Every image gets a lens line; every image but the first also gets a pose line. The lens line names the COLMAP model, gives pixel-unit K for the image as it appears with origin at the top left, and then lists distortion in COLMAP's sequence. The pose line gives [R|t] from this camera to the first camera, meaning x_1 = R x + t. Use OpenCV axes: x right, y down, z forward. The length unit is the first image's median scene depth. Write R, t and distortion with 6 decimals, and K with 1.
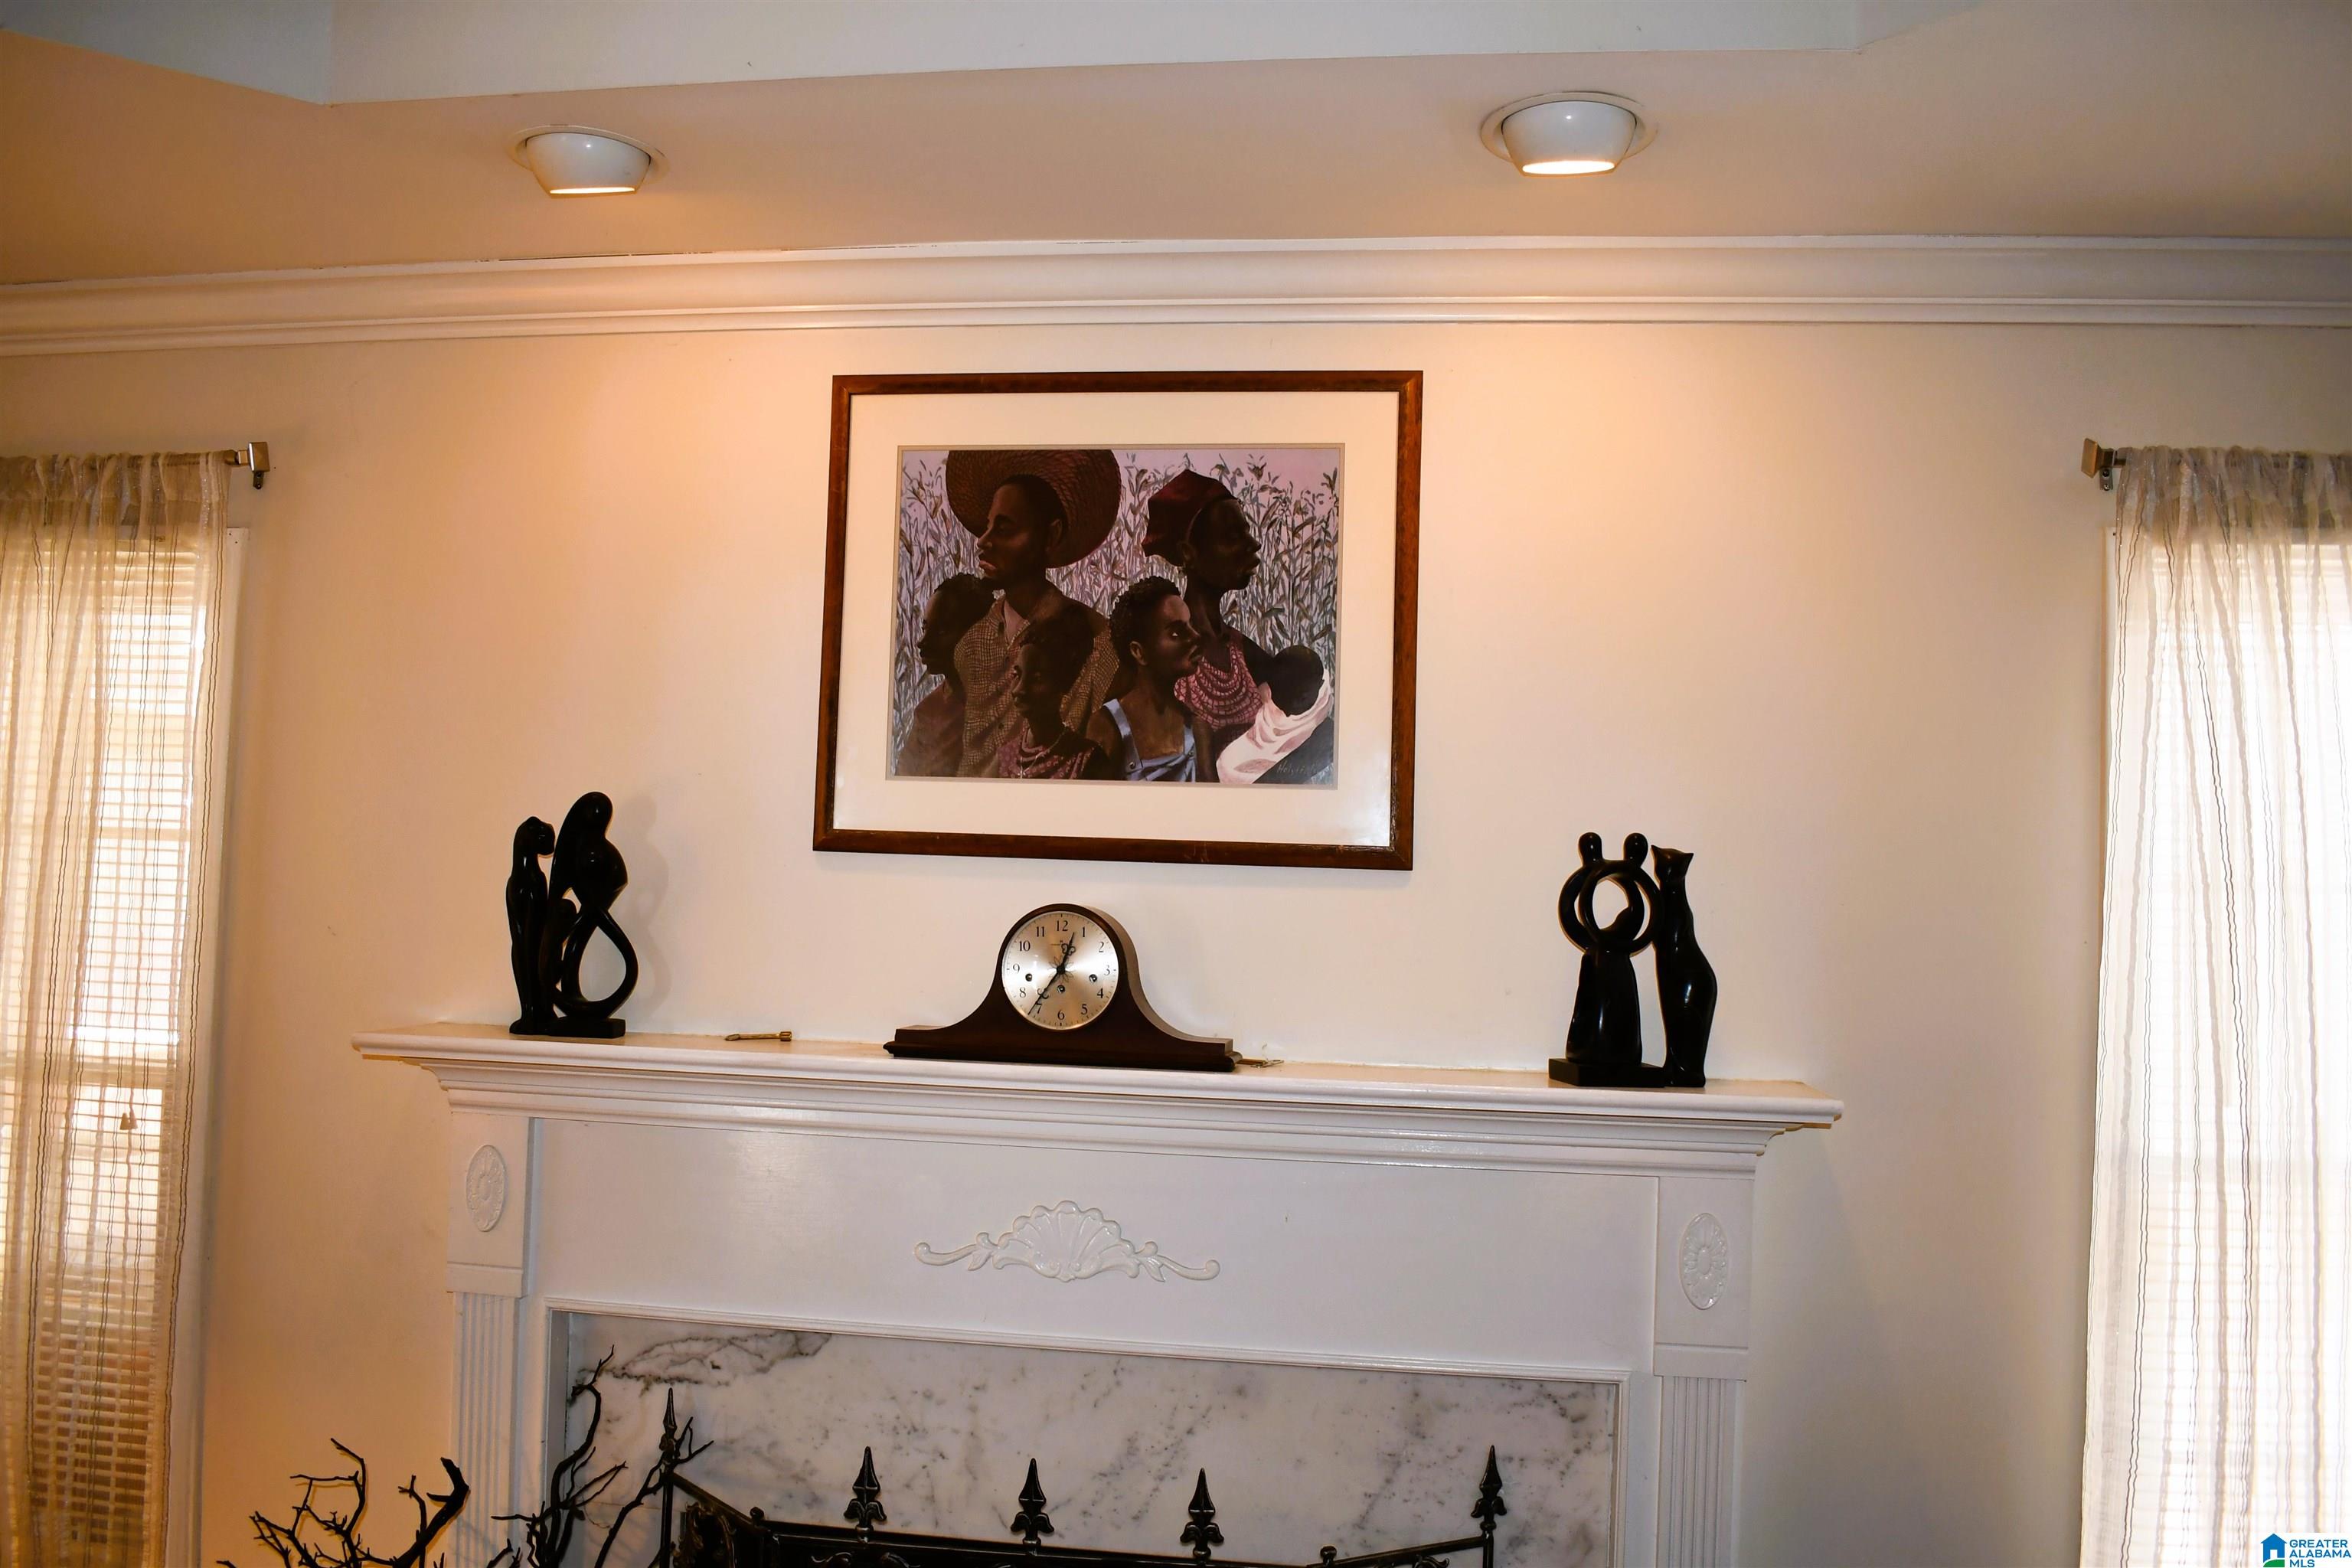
lens RADIAL K [[1828.1, 0, 1170.5], [0, 1828.1, 788.2], [0, 0, 1]] dist [-0.091689, 0.009102]
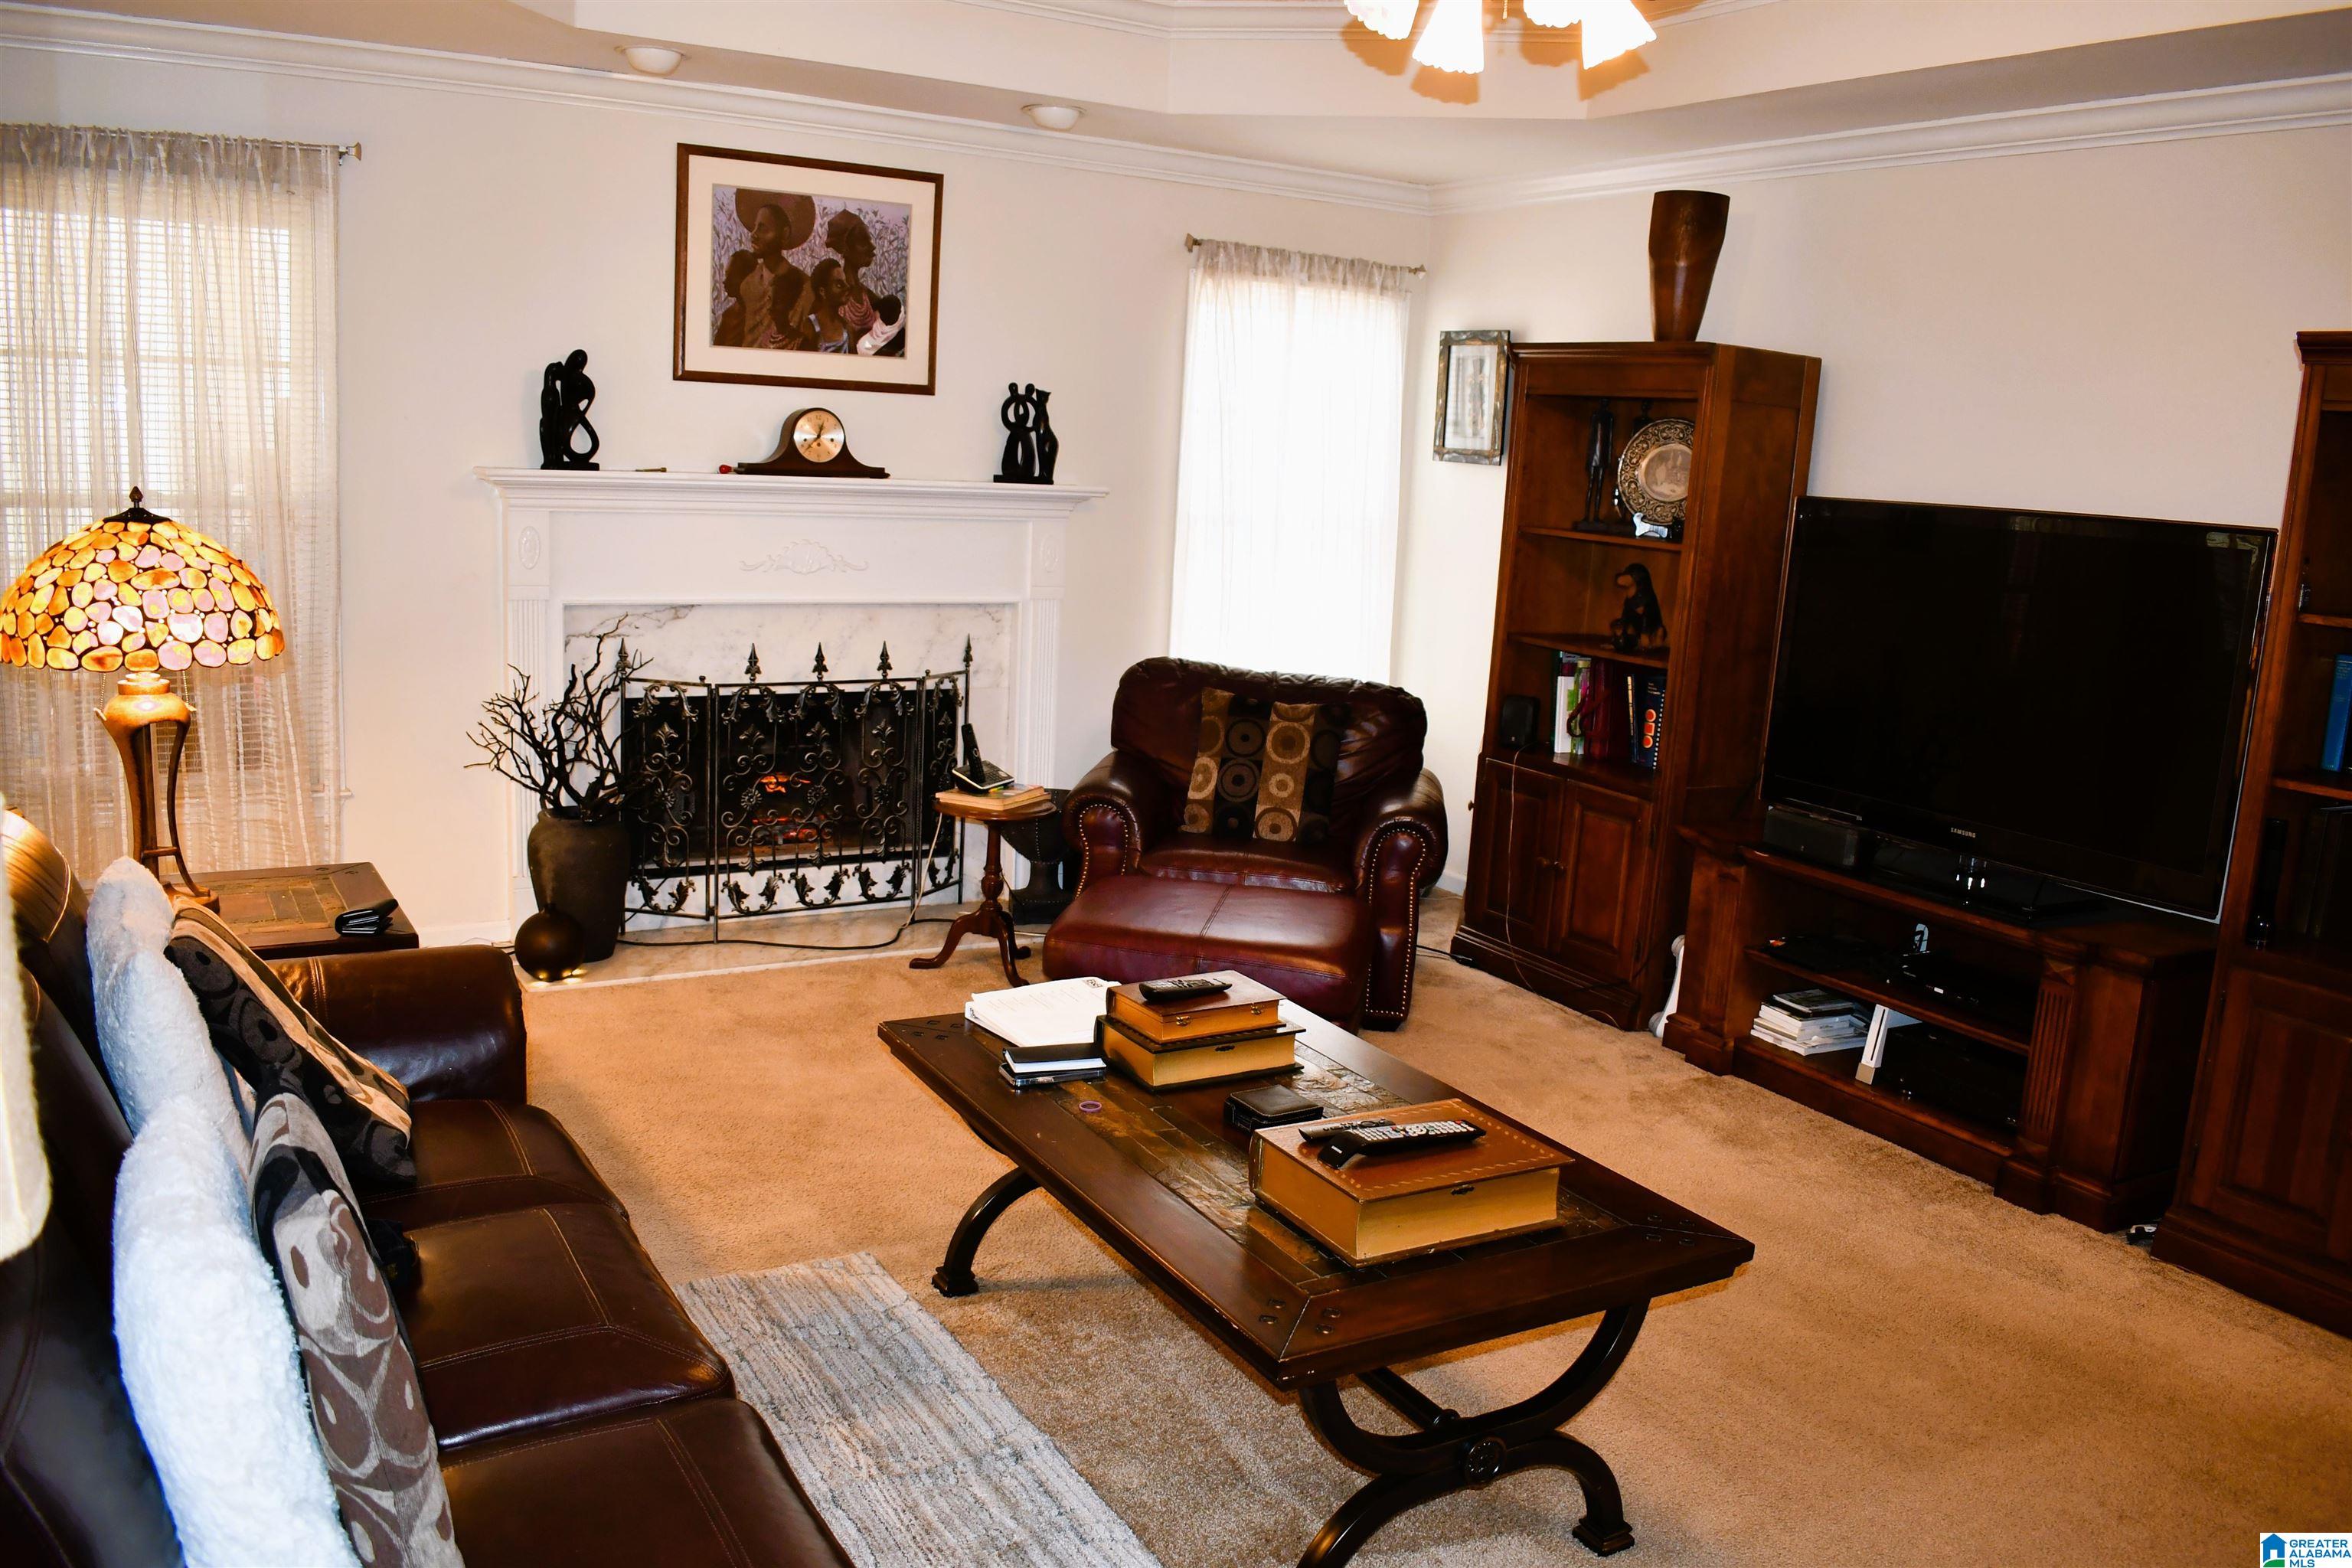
lens RADIAL K [[1828.1, 0, 1179.6], [0, 1828.1, 787.5], [0, 0, 1]] dist [-0.091689, 0.009102]
pose [[0.787417, -0.104253, 0.607540, -1.070415], [-0.059445, 0.968158, 0.243179, -0.053168], [-0.613547, -0.227599, 0.756147, -1.054669]]
